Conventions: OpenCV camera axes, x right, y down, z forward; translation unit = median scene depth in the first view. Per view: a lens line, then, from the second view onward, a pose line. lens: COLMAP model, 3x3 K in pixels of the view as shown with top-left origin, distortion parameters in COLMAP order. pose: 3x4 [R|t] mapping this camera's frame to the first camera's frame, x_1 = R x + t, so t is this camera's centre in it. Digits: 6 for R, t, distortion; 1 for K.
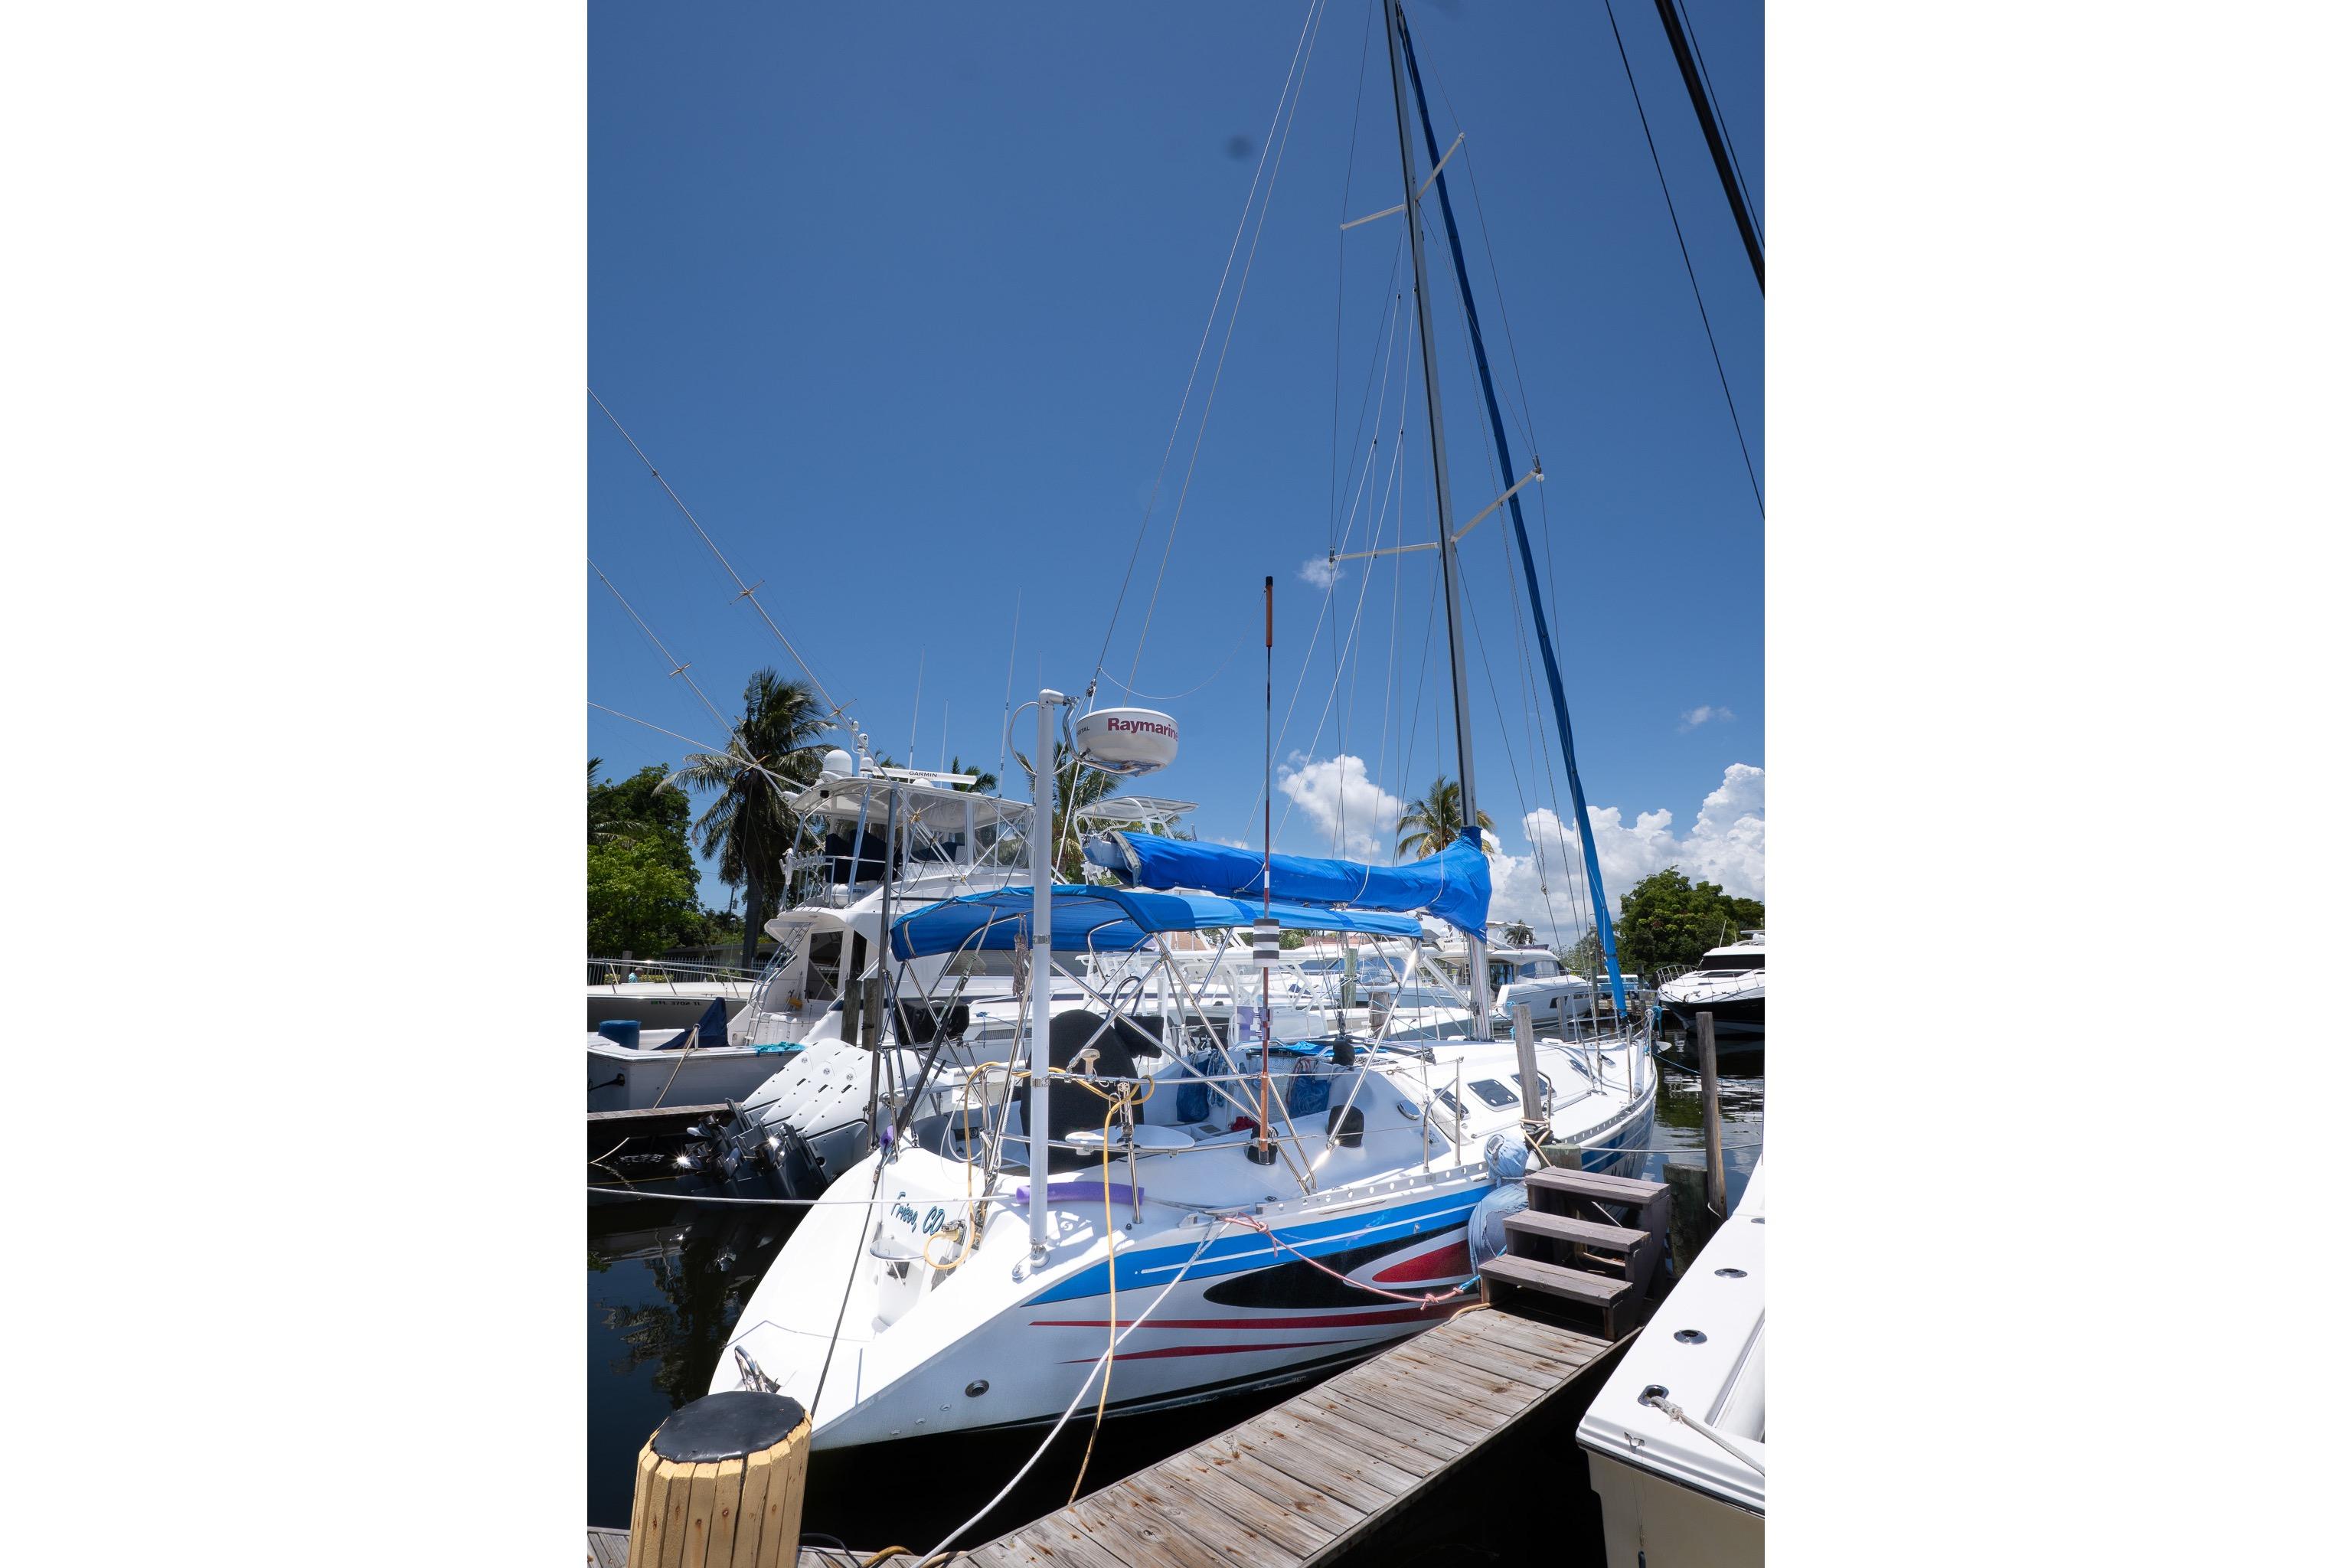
lens RADIAL K [[902.2, 0, 1205.2], [0, 902.2, 781.7], [0, 0, 1]] dist [-0.035989, 0.000100]
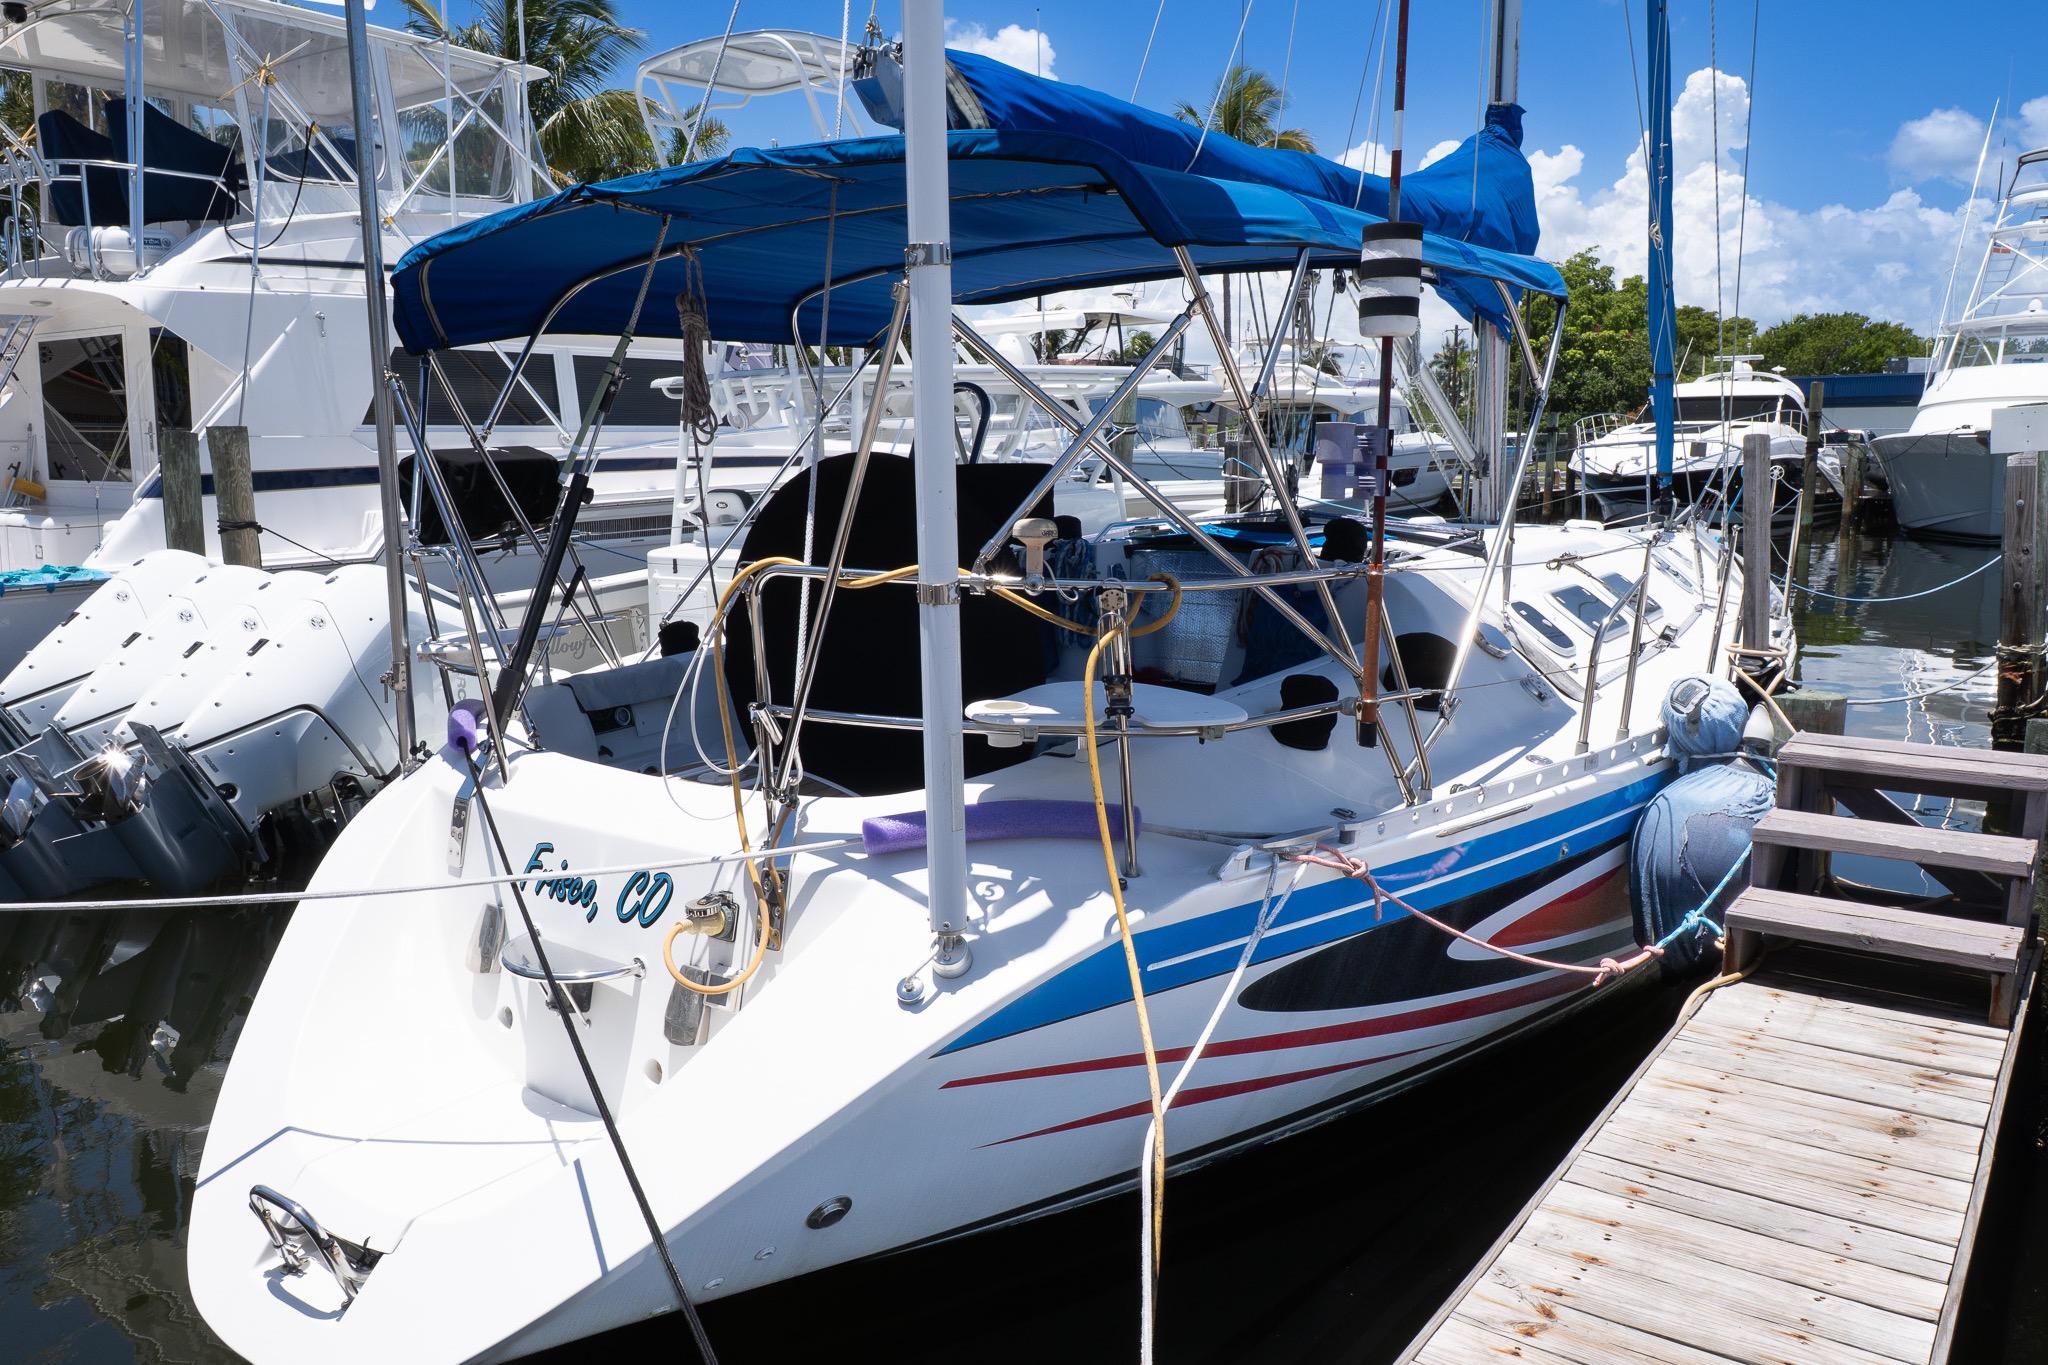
lens RADIAL K [[1604.3, 0, 1024.0], [0, 1604.3, 682.5], [0, 0, 1]] dist [-0.026840, 0.004637]
pose [[0.983983, -0.037004, 0.174377, -0.250939], [-0.026546, 0.936892, 0.348611, 0.095240], [-0.176272, -0.347656, 0.920904, 0.242489]]
